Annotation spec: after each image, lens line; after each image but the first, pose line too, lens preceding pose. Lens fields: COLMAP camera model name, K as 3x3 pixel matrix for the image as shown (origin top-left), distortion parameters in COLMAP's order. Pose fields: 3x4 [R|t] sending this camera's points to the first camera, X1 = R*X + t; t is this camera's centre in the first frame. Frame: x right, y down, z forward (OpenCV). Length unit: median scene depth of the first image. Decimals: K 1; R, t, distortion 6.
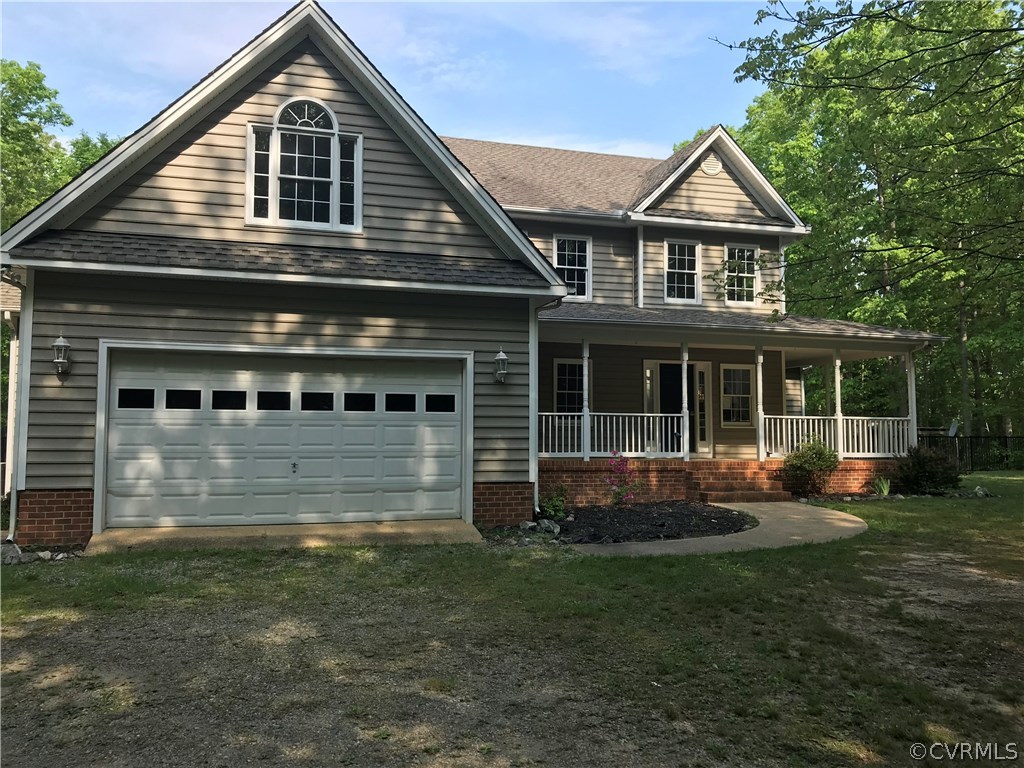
lens RADIAL K [[816.9, 0, 510.1], [0, 816.9, 386.1], [0, 0, 1]] dist [0.141986, -0.000521]
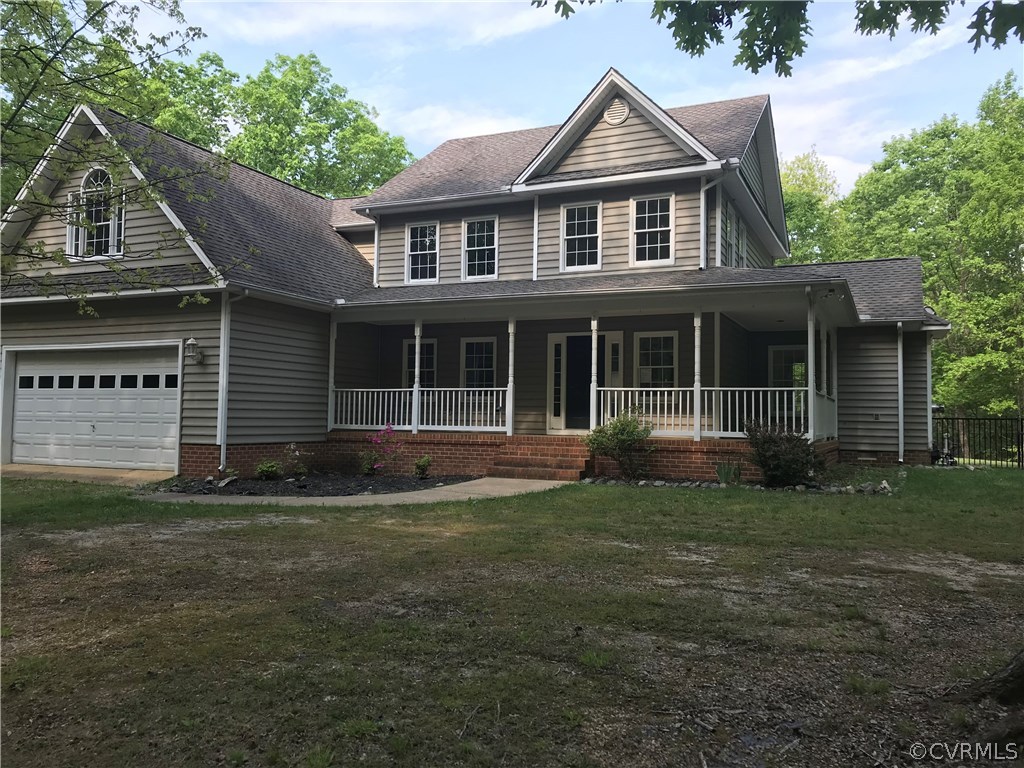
lens RADIAL K [[816.9, 0, 504.9], [0, 816.9, 389.9], [0, 0, 1]] dist [0.141986, -0.000521]
pose [[0.745469, -0.011952, -0.666433, 0.781597], [0.029813, 0.999436, 0.015425, 0.018922], [0.665873, -0.031367, 0.745405, 0.244303]]
